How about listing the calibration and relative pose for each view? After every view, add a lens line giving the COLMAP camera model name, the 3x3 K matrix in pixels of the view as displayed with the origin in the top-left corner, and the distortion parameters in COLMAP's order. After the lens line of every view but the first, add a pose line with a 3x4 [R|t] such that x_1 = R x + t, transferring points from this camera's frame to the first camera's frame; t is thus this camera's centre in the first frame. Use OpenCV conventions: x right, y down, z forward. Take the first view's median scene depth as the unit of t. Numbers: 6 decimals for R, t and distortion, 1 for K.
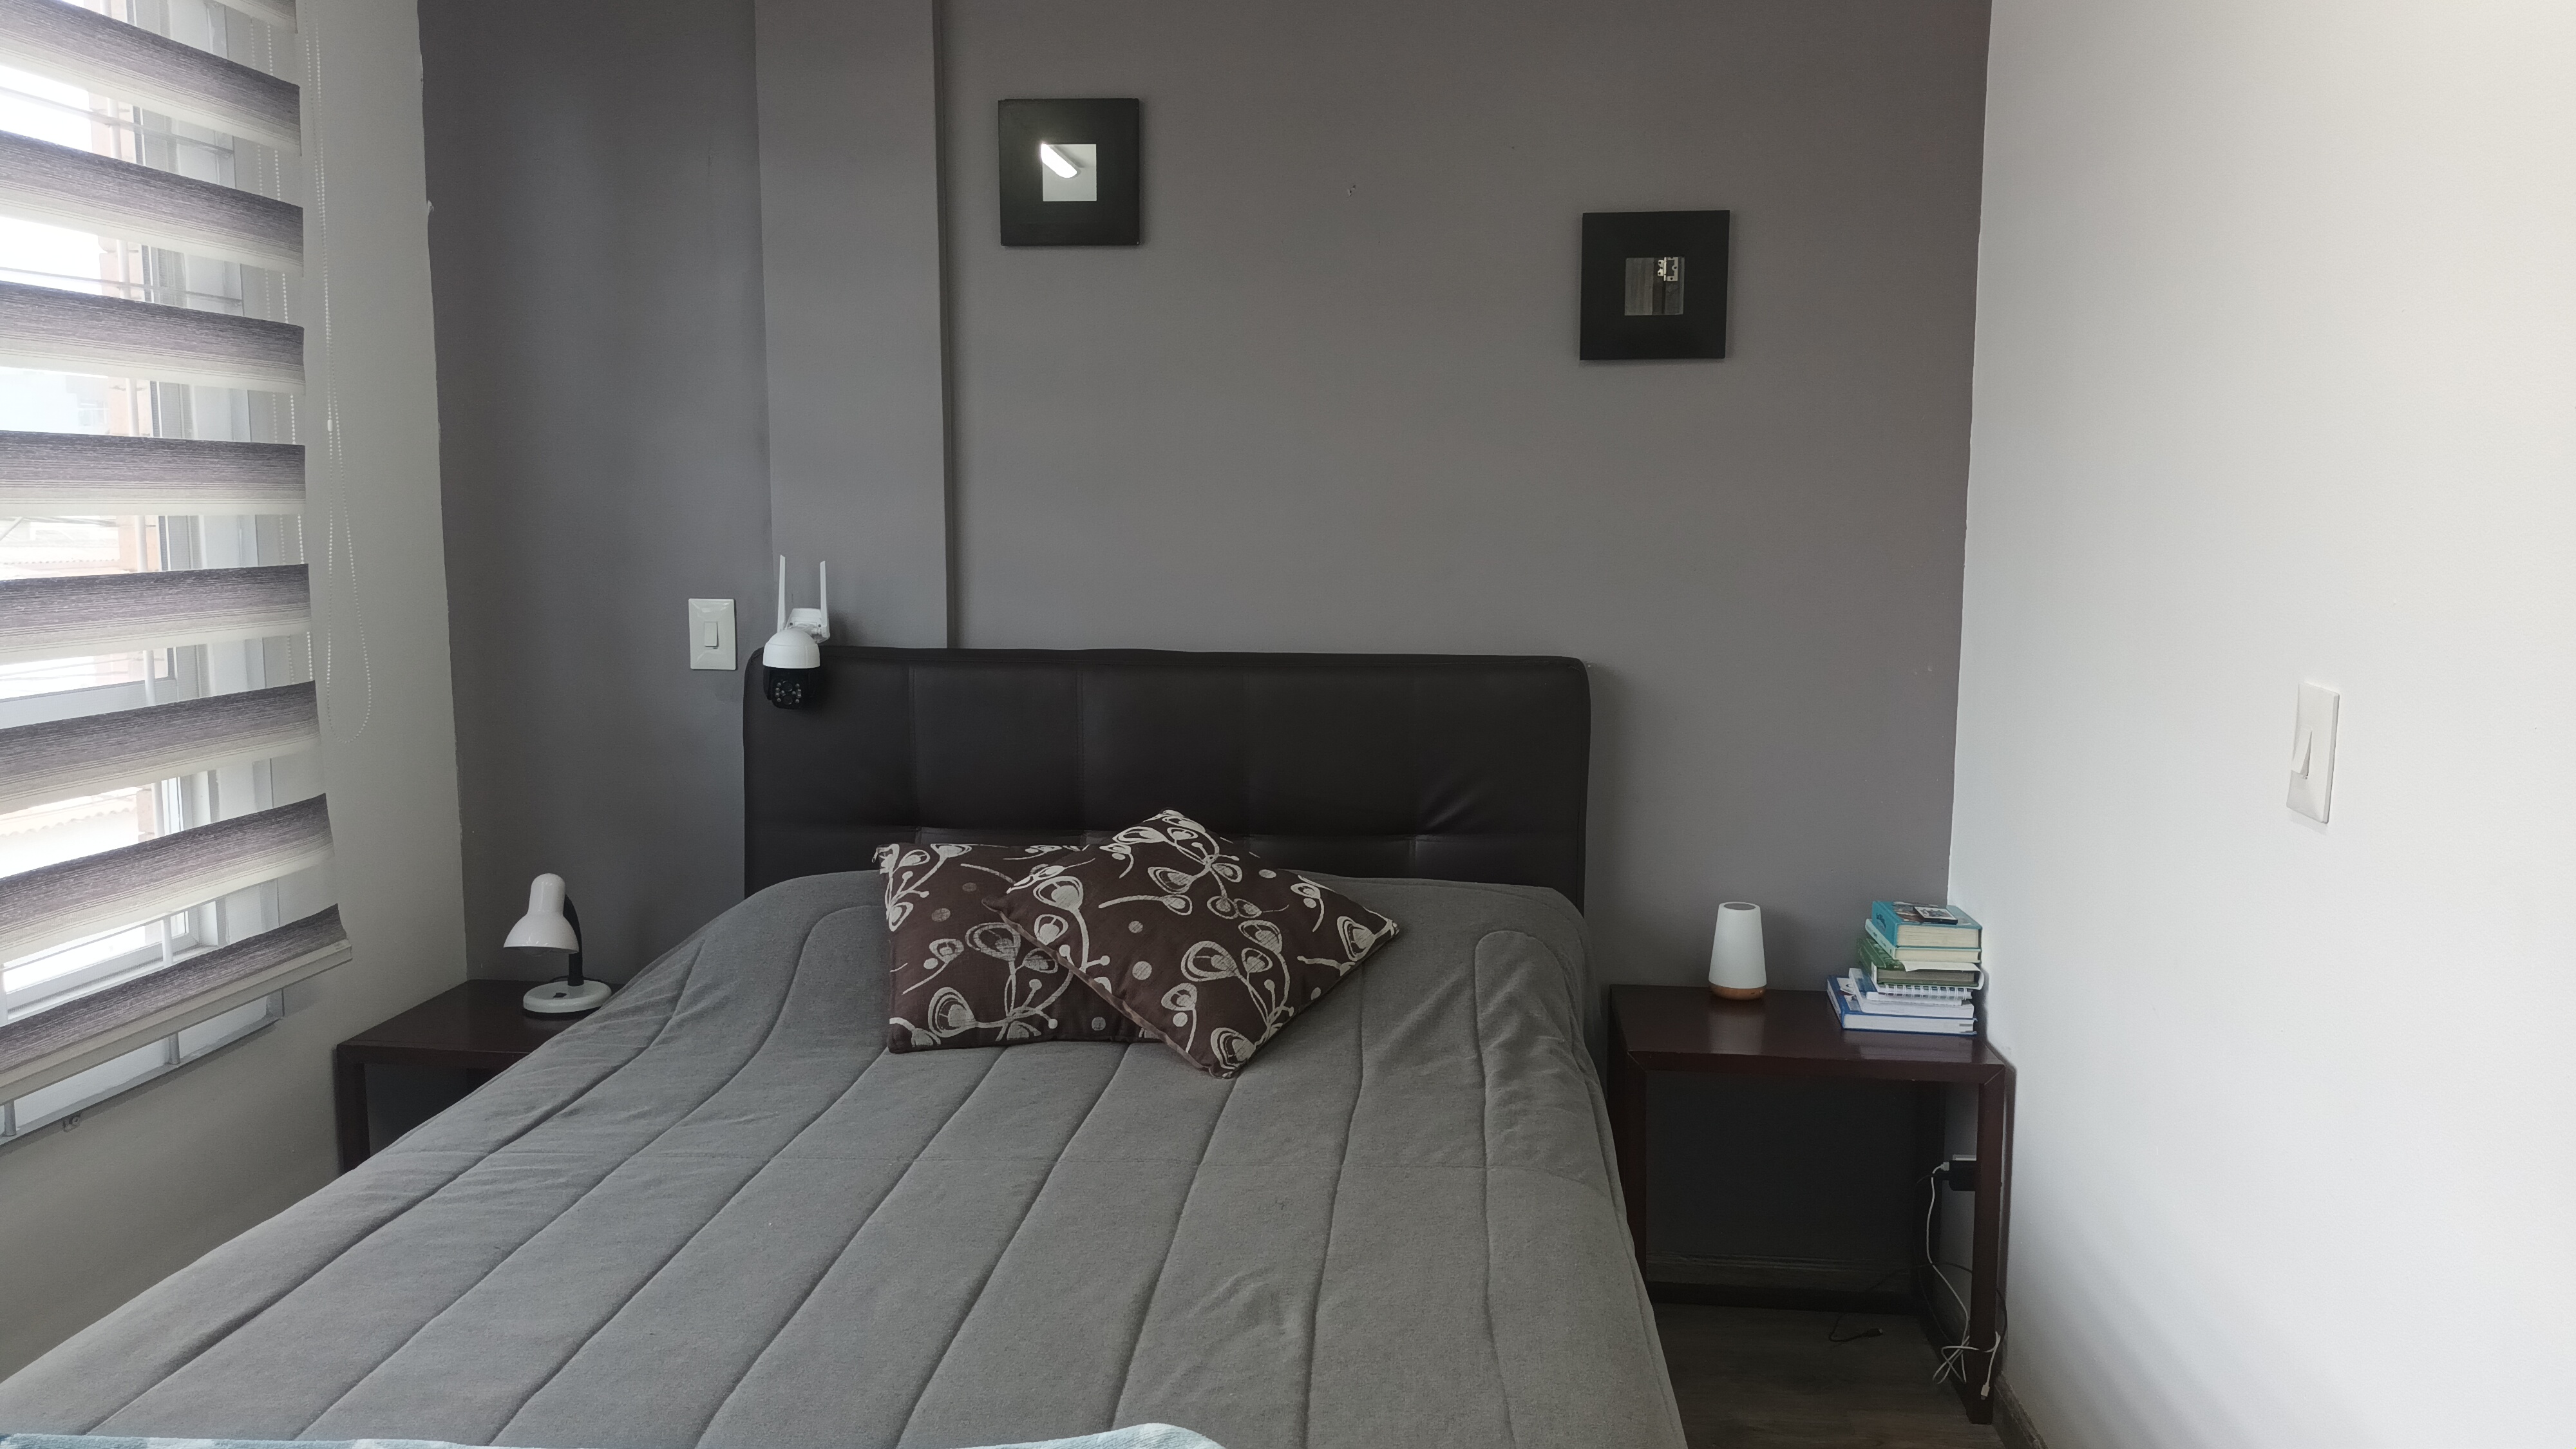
lens RADIAL K [[1886.8, 0, 1283.6], [0, 1886.8, 756.2], [0, 0, 1]] dist [0.043114, -0.000420]
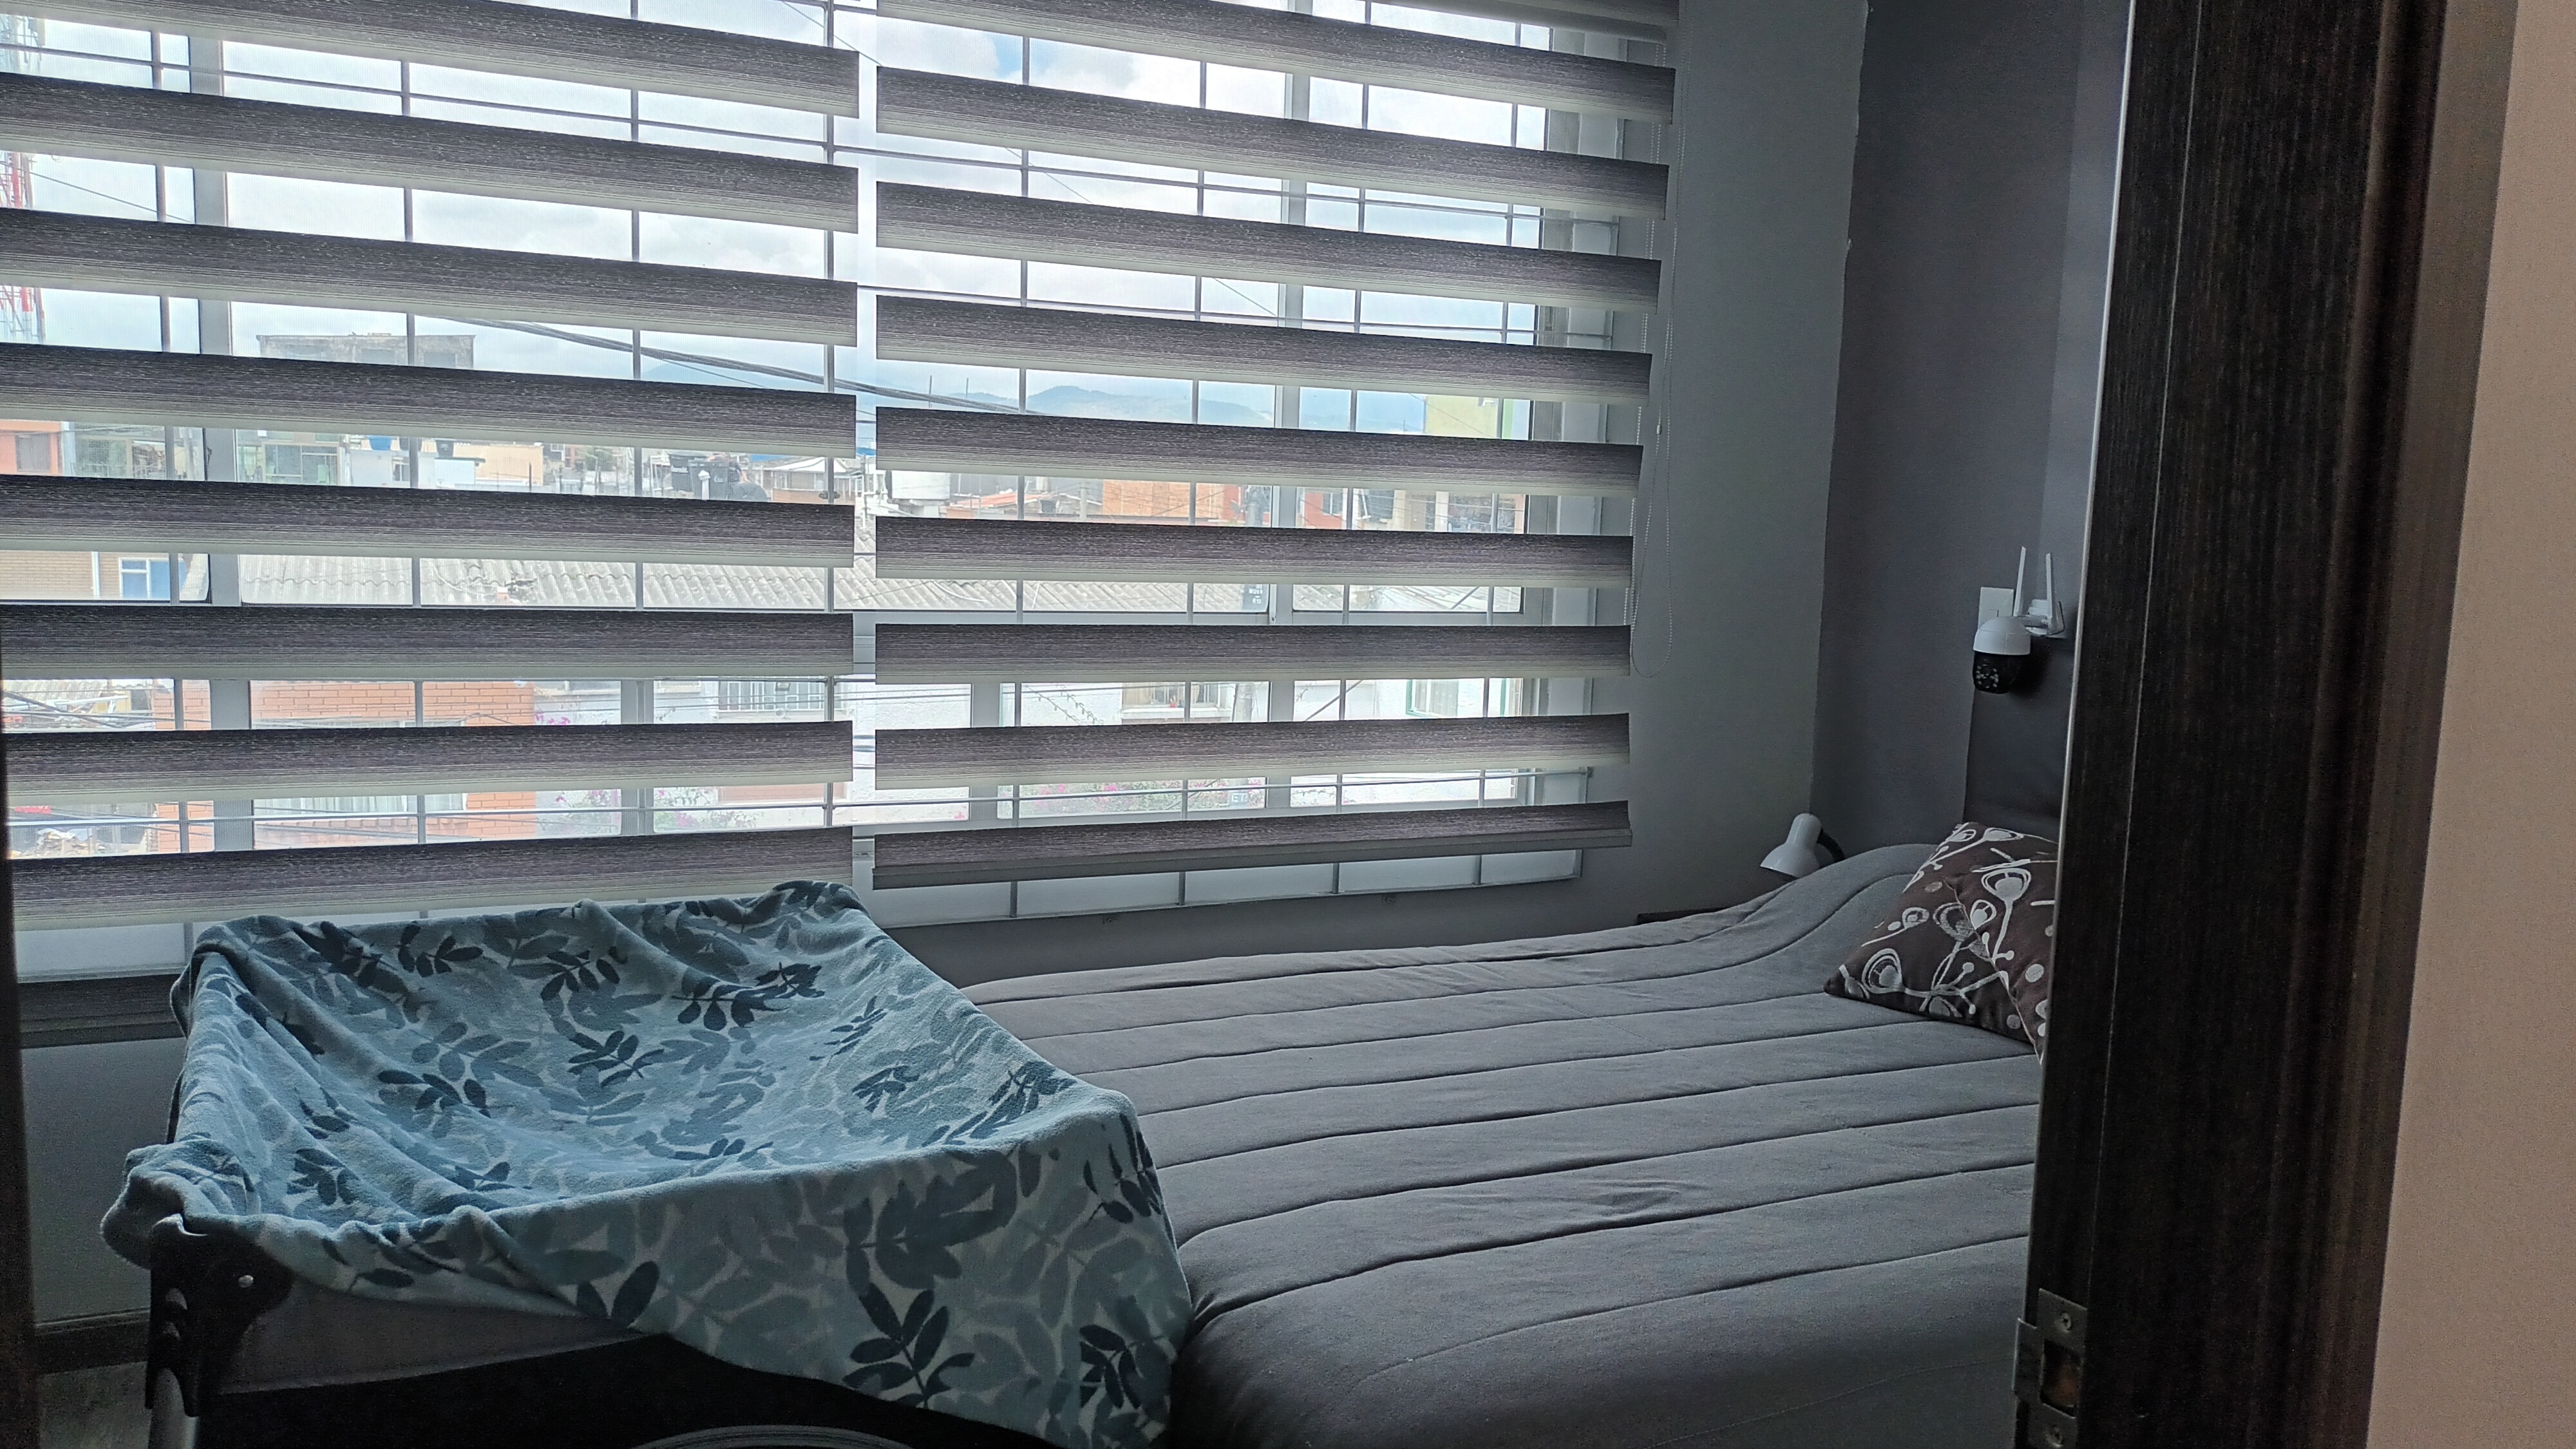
lens RADIAL K [[1905.1, 0, 1285.3], [0, 1905.1, 730.1], [0, 0, 1]] dist [0.077278, -0.100693]
pose [[0.501918, 0.121344, -0.856361, 0.550107], [-0.146164, 0.987769, 0.054297, -0.006564], [0.852476, 0.097917, 0.513515, 0.152691]]
